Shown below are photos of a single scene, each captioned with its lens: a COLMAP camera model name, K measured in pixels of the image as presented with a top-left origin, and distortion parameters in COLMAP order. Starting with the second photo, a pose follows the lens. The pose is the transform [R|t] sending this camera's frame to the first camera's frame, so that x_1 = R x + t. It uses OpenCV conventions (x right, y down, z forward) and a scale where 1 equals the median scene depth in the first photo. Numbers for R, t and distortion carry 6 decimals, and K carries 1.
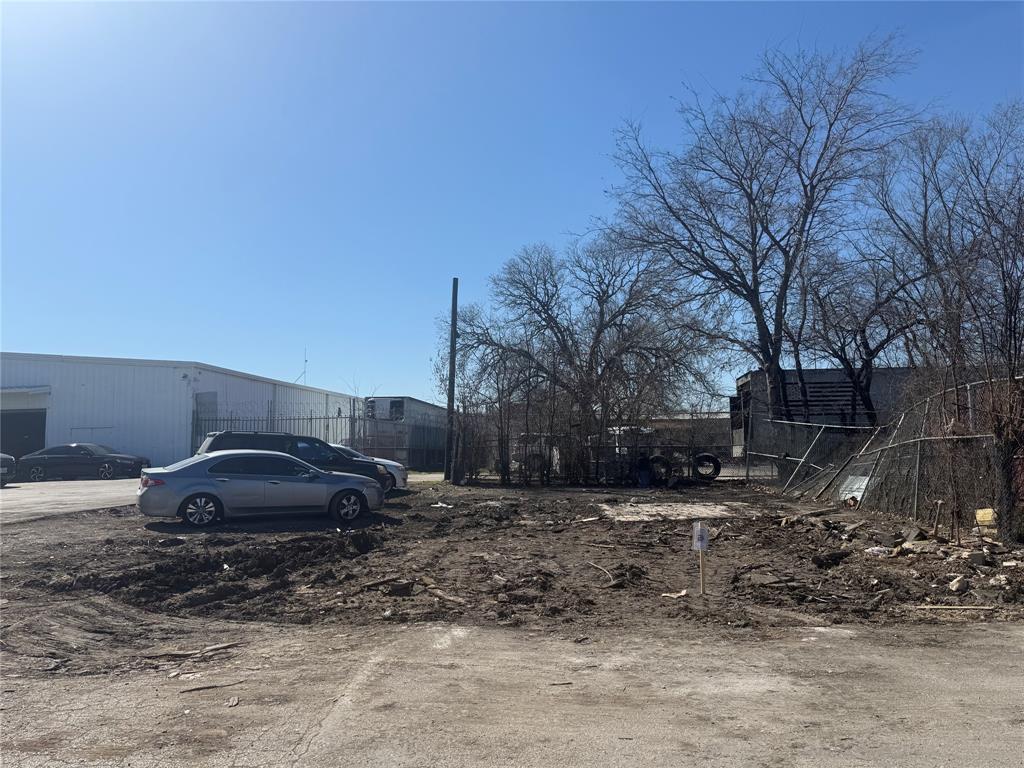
lens RADIAL K [[713.6, 0, 513.0], [0, 713.6, 390.2], [0, 0, 1]] dist [0.086261, -0.111016]
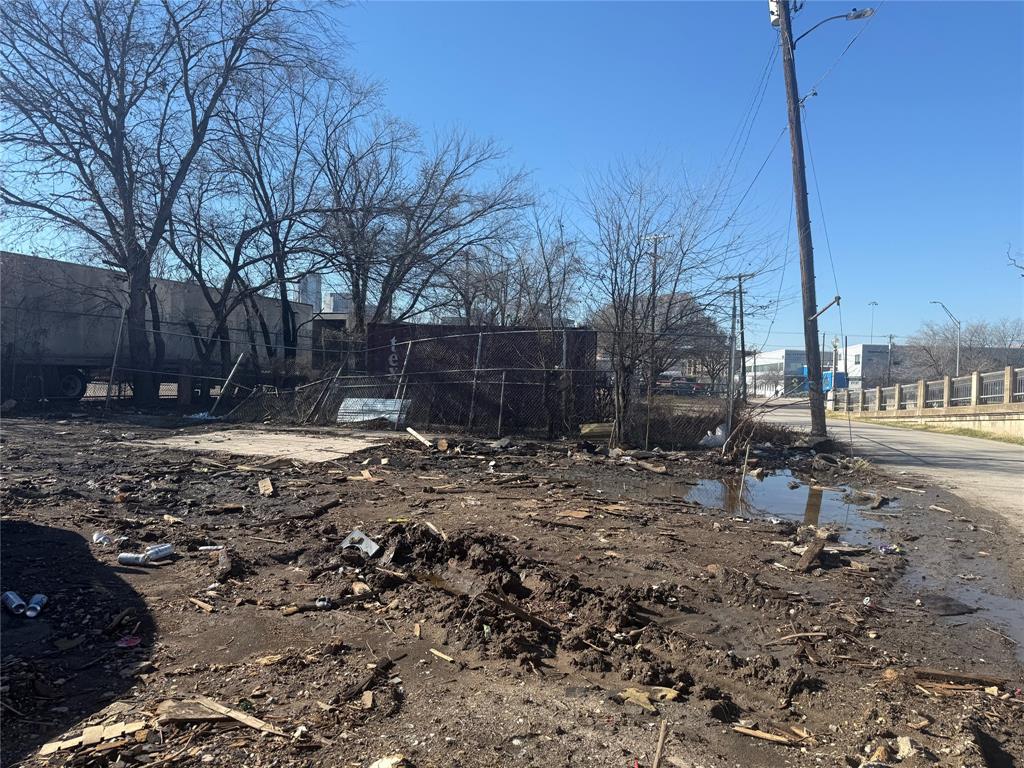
lens RADIAL K [[713.6, 0, 517.4], [0, 713.6, 384.1], [0, 0, 1]] dist [0.086261, -0.111016]
pose [[0.263916, 0.013404, 0.964453, -0.339136], [-0.116362, 0.993043, 0.018040, 0.040433], [-0.957501, -0.116986, 0.263639, 0.390992]]
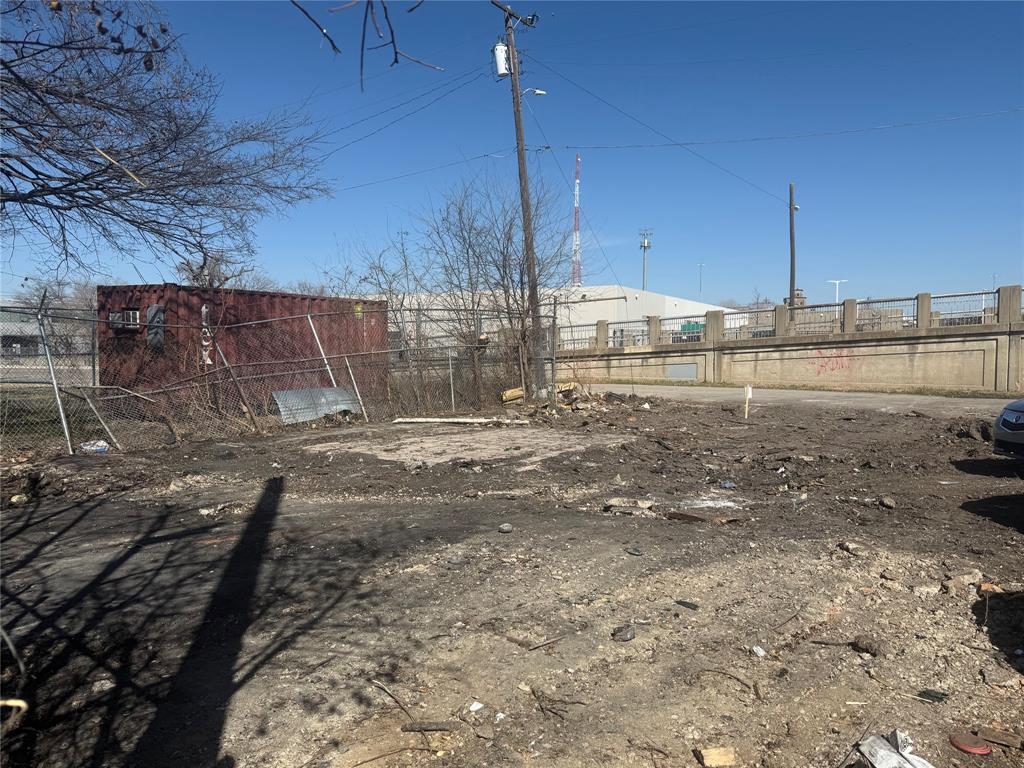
lens RADIAL K [[713.6, 0, 514.5], [0, 713.6, 387.5], [0, 0, 1]] dist [0.086261, -0.111016]
pose [[-0.835010, -0.023797, 0.549720, -0.118303], [-0.038780, 0.999125, -0.015655, 0.089984], [-0.548866, -0.034390, -0.835202, 1.152579]]
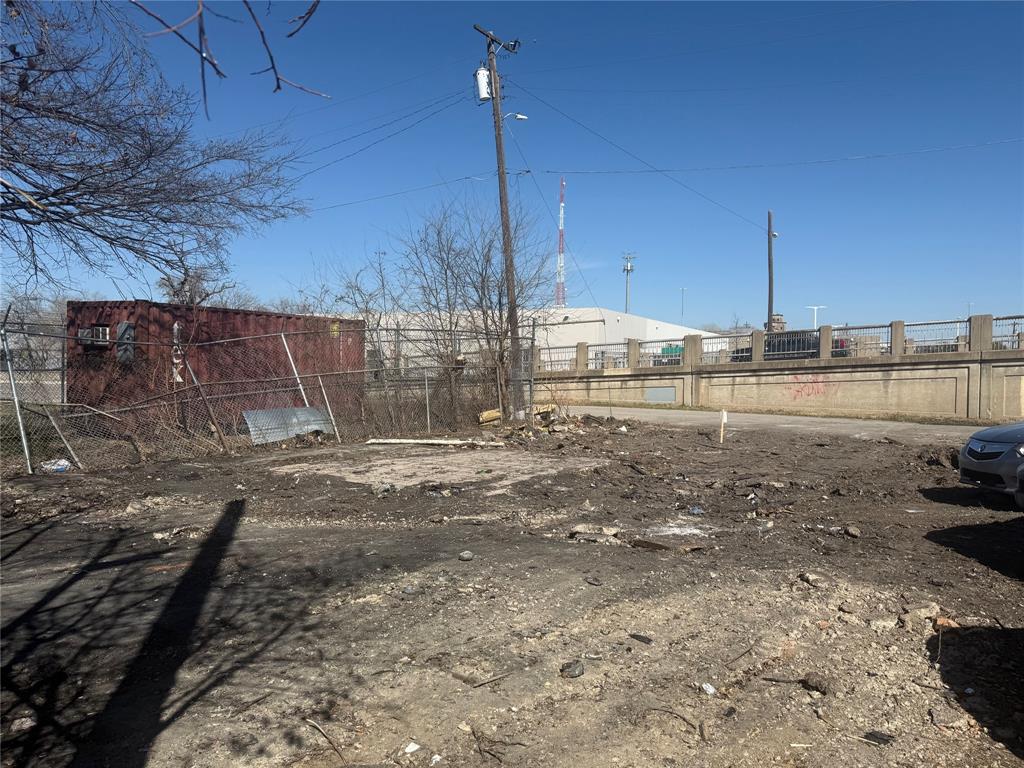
lens RADIAL K [[713.6, 0, 515.3], [0, 713.6, 386.7], [0, 0, 1]] dist [0.086261, -0.111016]
pose [[-0.847888, -0.018612, 0.529849, -0.122871], [-0.050636, 0.997658, -0.045987, 0.087972], [-0.527752, -0.065821, -0.846845, 1.146573]]
